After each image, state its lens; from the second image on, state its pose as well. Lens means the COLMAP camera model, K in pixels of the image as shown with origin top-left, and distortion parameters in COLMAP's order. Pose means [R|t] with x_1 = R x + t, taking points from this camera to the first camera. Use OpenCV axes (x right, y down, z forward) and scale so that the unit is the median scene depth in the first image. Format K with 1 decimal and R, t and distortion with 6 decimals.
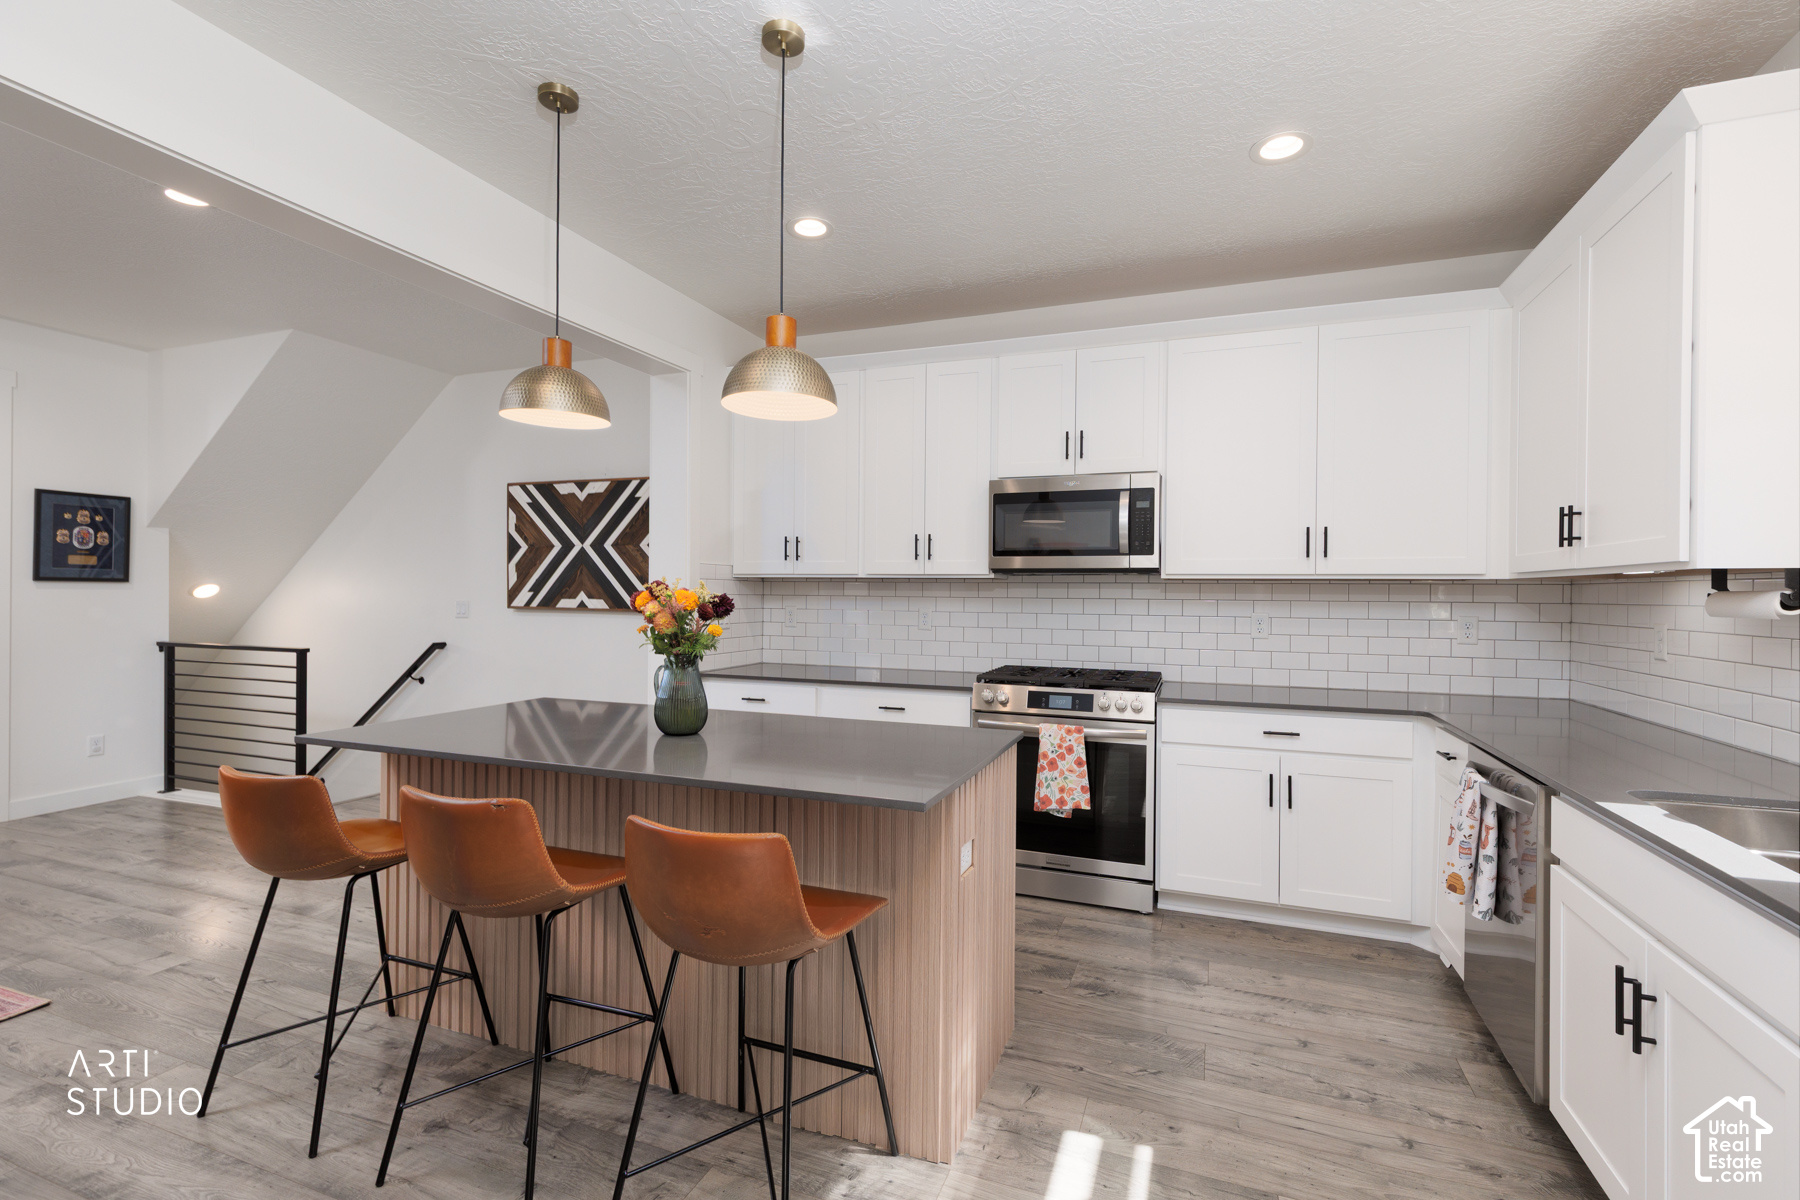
lens RADIAL K [[809.3, 0, 892.7], [0, 809.3, 597.4], [0, 0, 1]] dist [0.010634, -0.000528]
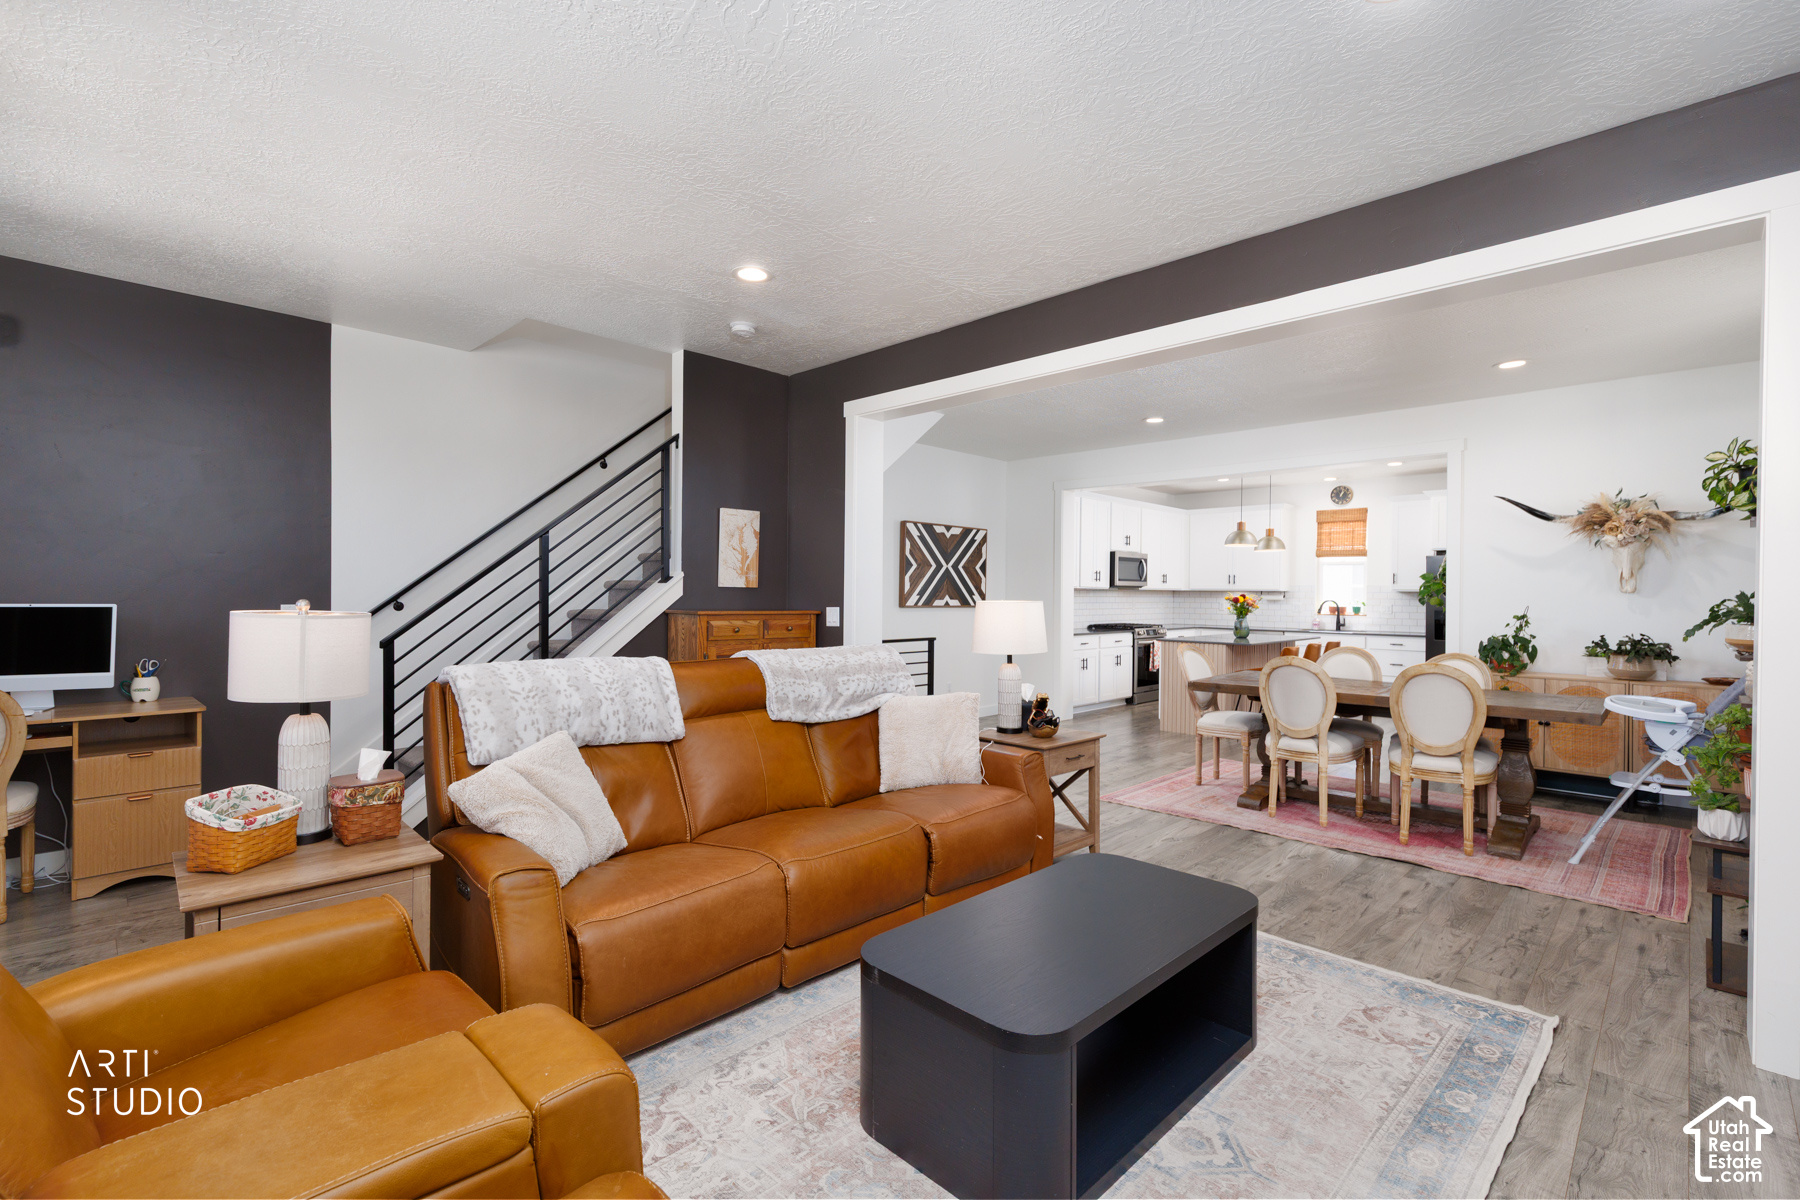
lens RADIAL K [[809.3, 0, 908.4], [0, 809.3, 600.2], [0, 0, 1]] dist [0.010634, -0.000528]
pose [[0.383039, -0.014485, 0.923619, -1.958184], [0.002207, 0.999889, 0.014766, -0.021723], [-0.923730, -0.003618, 0.383028, 0.482168]]
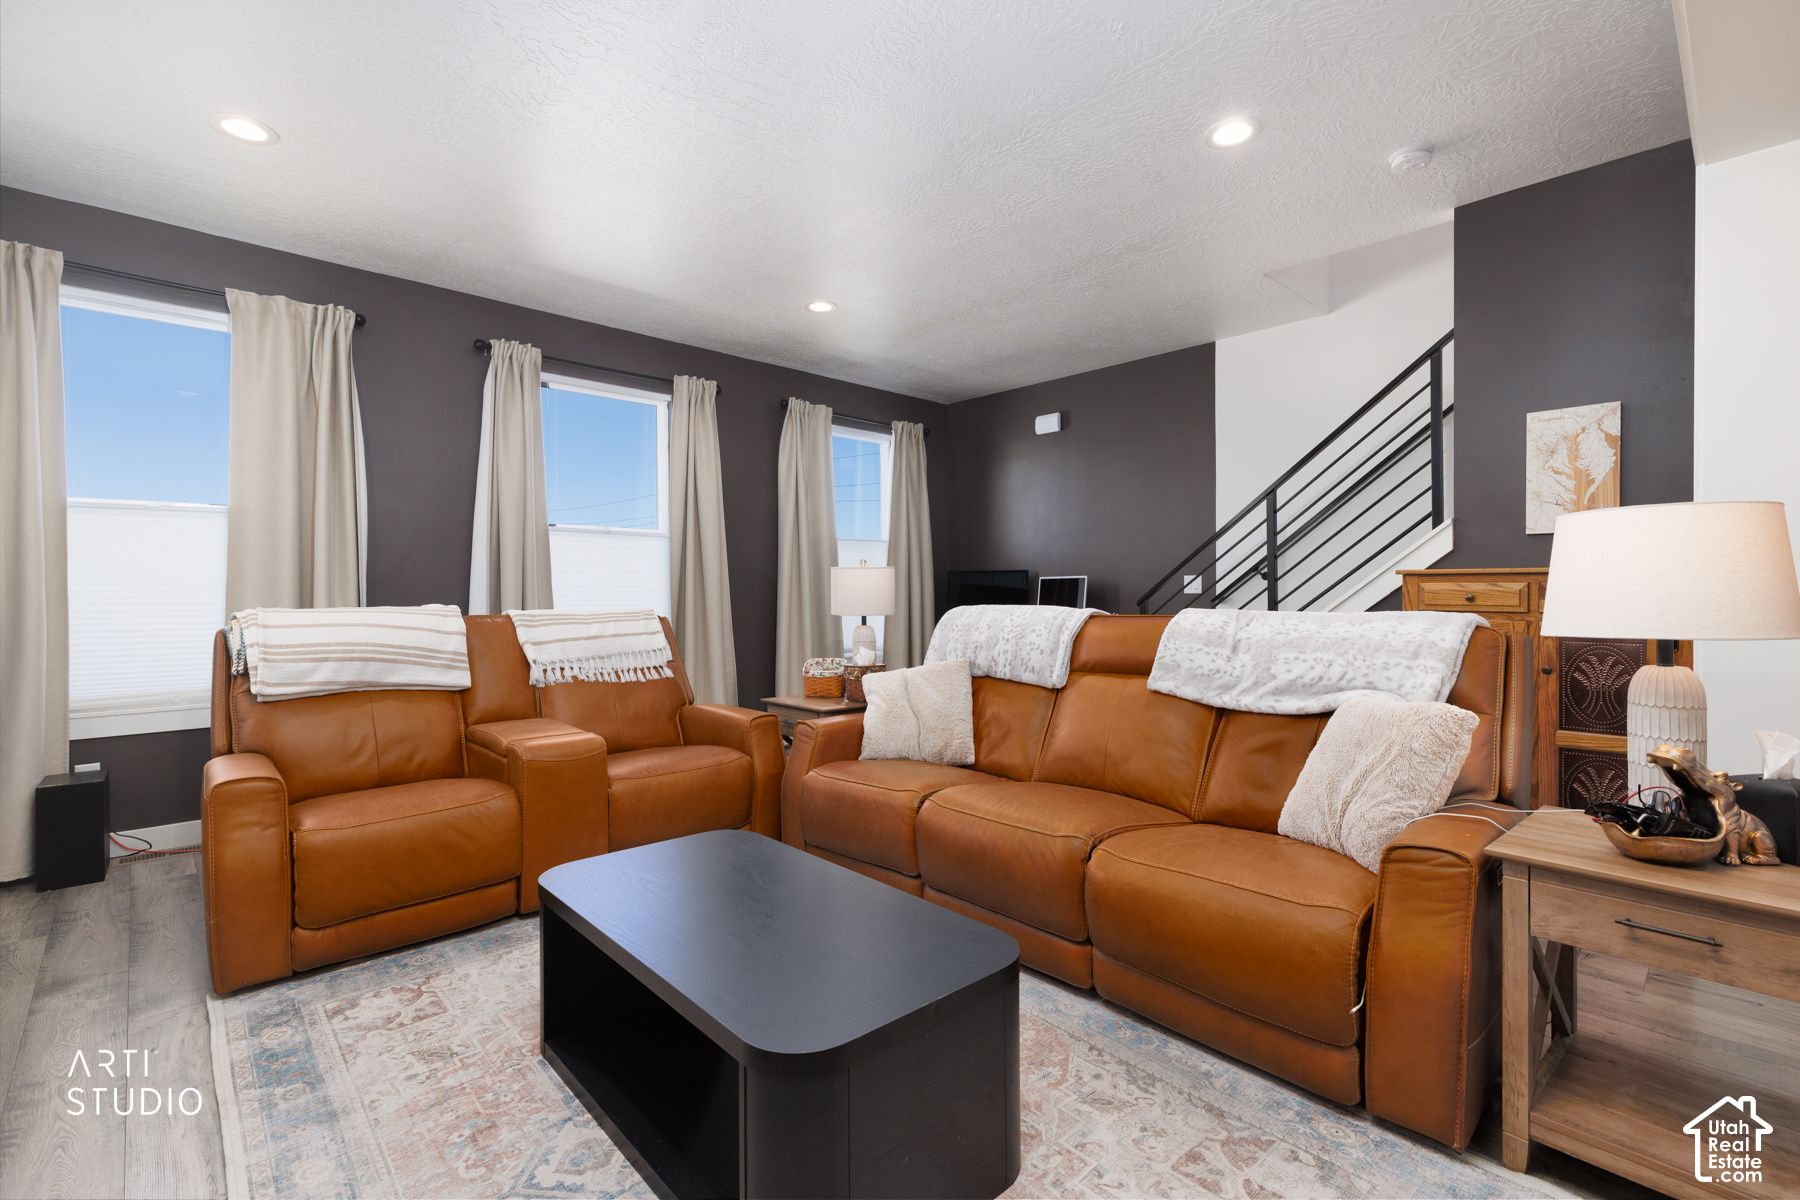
lens RADIAL K [[809.3, 0, 906.7], [0, 809.3, 596.2], [0, 0, 1]] dist [0.010634, -0.000528]
pose [[0.902250, -0.013606, -0.430999, -1.265819], [0.011678, 0.999906, -0.007118, 0.027084], [0.431056, 0.001389, 0.902324, 0.259693]]
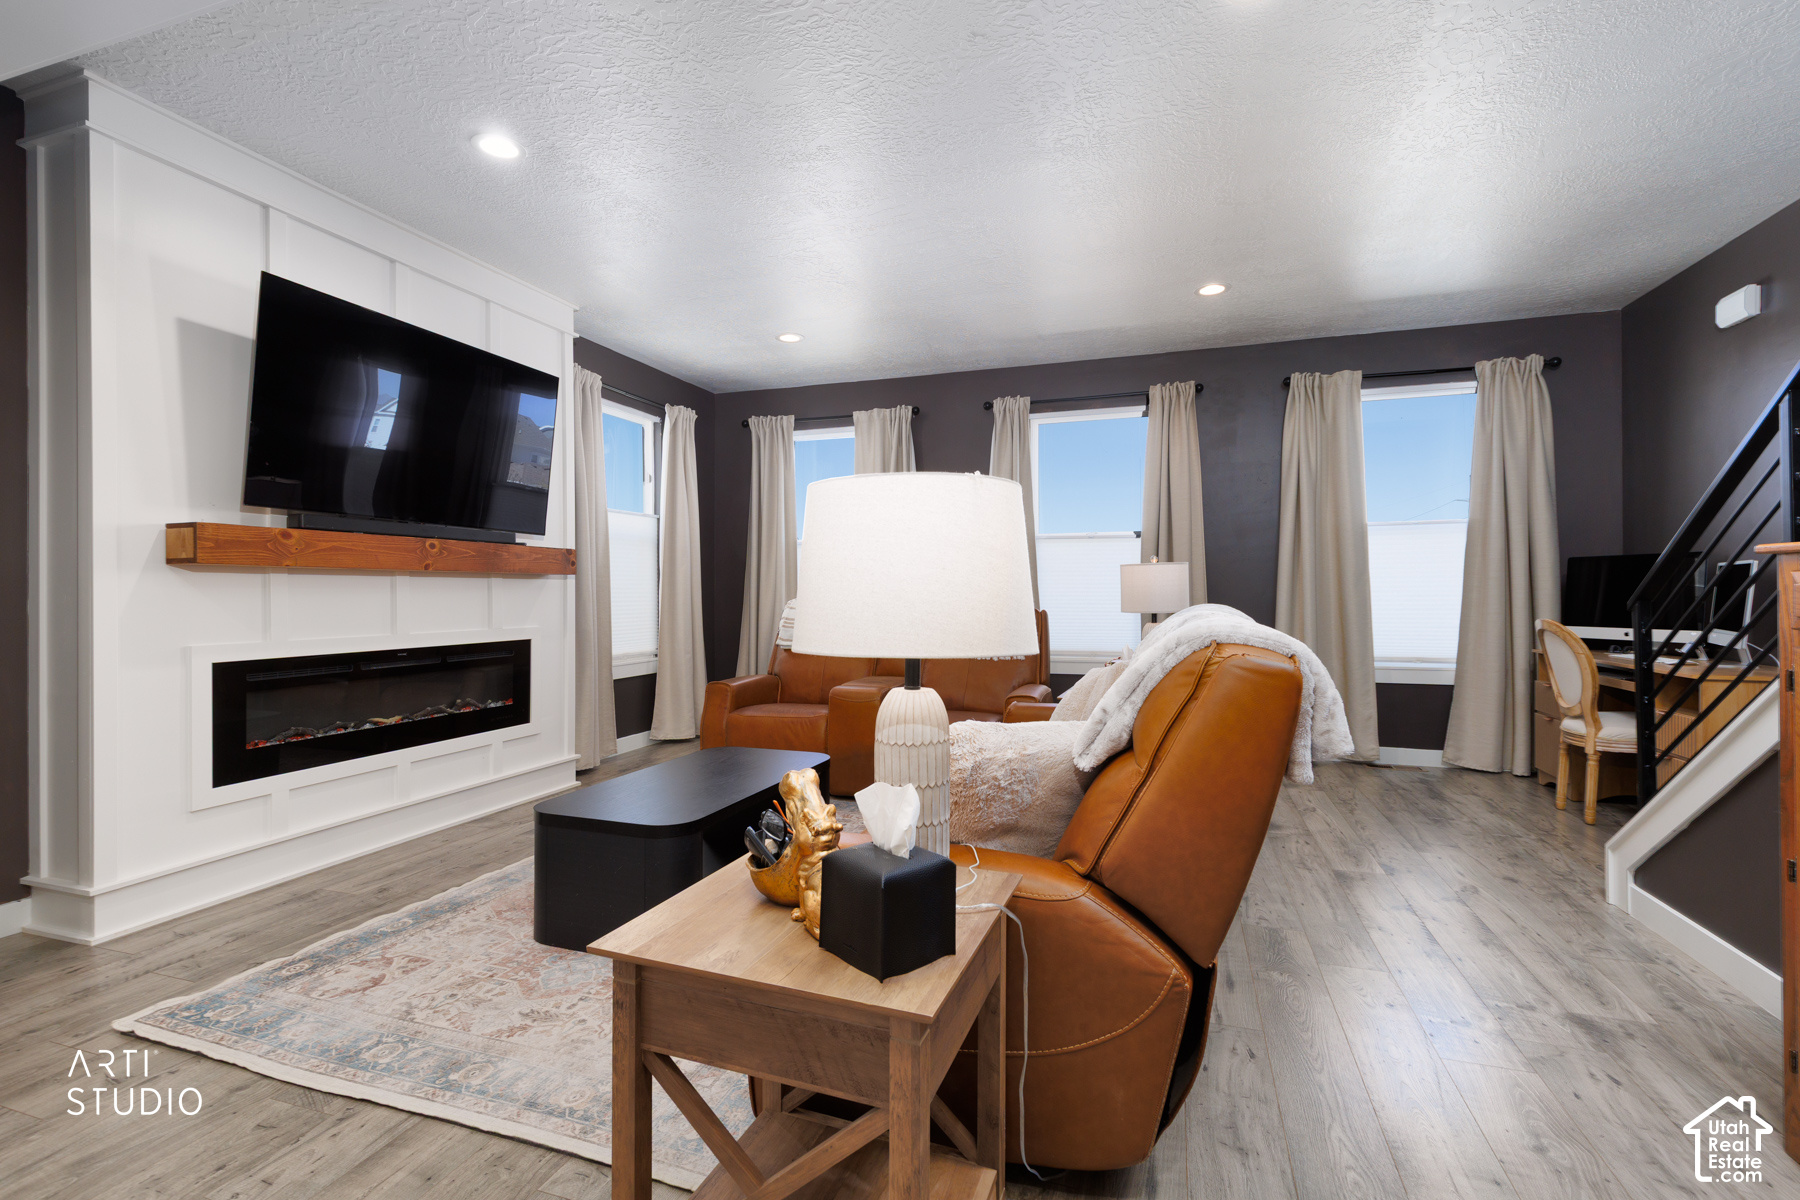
lens RADIAL K [[809.3, 0, 899.1], [0, 809.3, 599.9], [0, 0, 1]] dist [0.010634, -0.000528]
pose [[0.047306, -0.004879, -0.998869, -0.889792], [-0.000452, 0.999988, -0.004905, 0.027037], [0.998880, 0.000684, 0.047303, 0.691335]]
